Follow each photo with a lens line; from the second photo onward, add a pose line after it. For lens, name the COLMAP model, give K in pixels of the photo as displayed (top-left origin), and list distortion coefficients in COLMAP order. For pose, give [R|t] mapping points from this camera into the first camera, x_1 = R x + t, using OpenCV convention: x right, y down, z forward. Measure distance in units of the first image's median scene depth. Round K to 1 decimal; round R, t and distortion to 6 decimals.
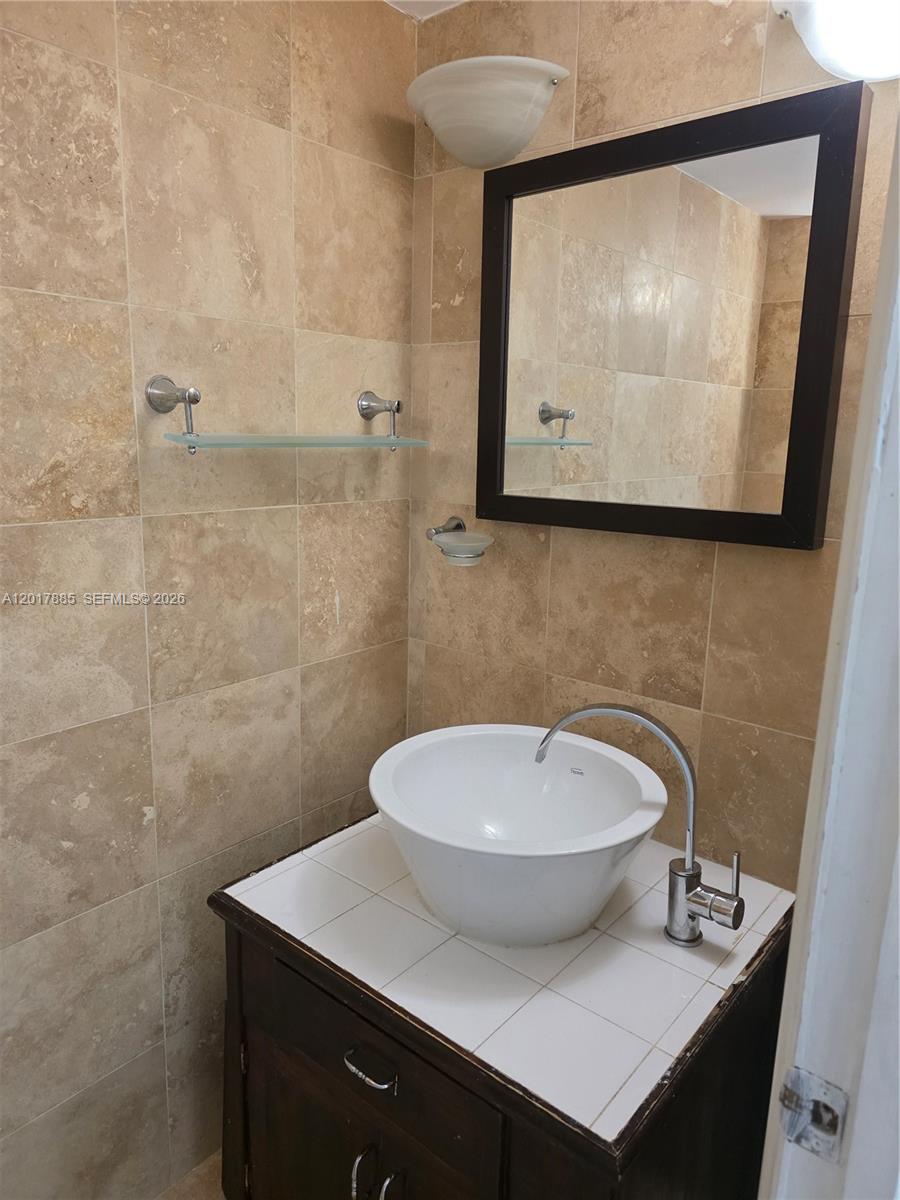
lens RADIAL K [[805.9, 0, 444.0], [0, 805.9, 598.6], [0, 0, 1]] dist [0.072432, -0.070360]
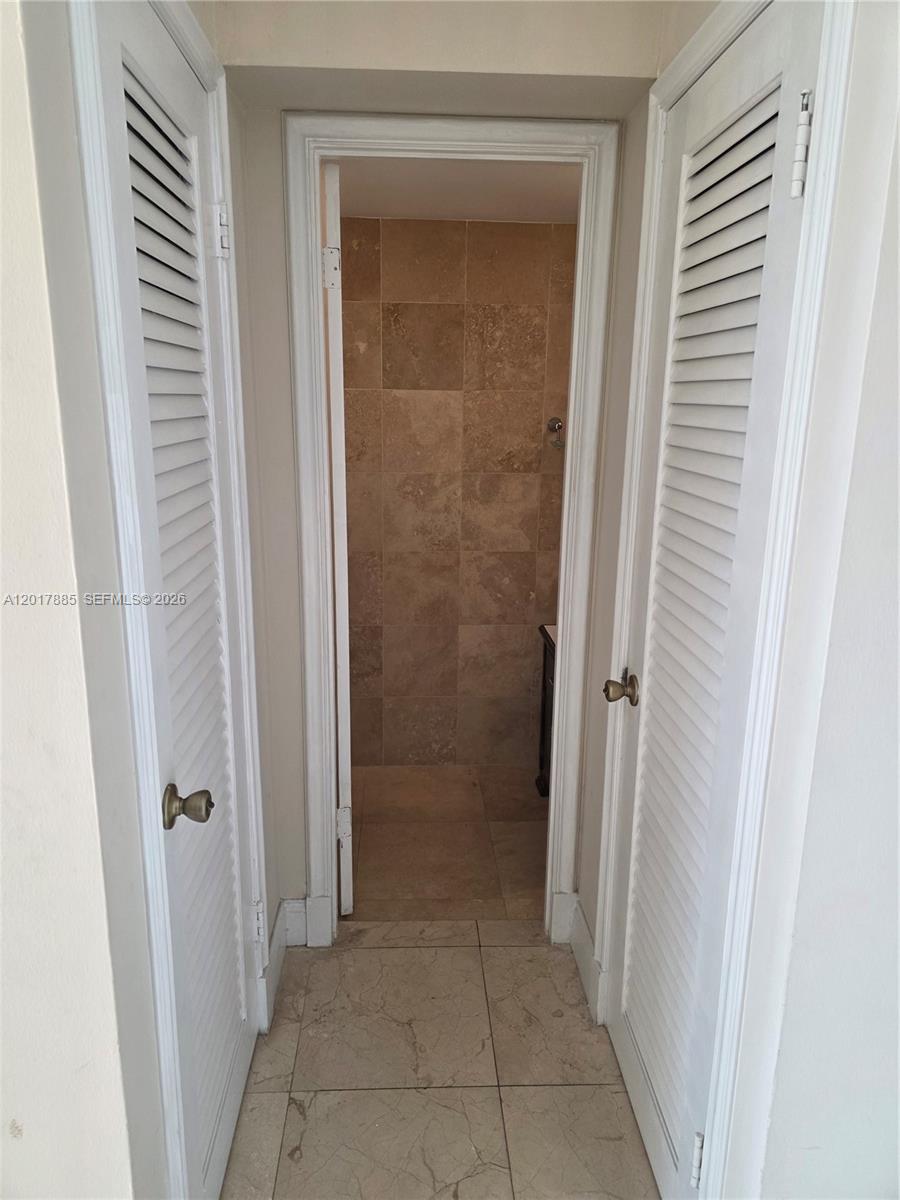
lens RADIAL K [[805.9, 0, 446.7], [0, 805.9, 597.9], [0, 0, 1]] dist [0.072432, -0.070360]
pose [[0.691072, 0.159509, -0.704965, 1.301363], [-0.142328, 0.986280, 0.083638, 0.115985], [0.708634, 0.042536, 0.704293, -0.991285]]
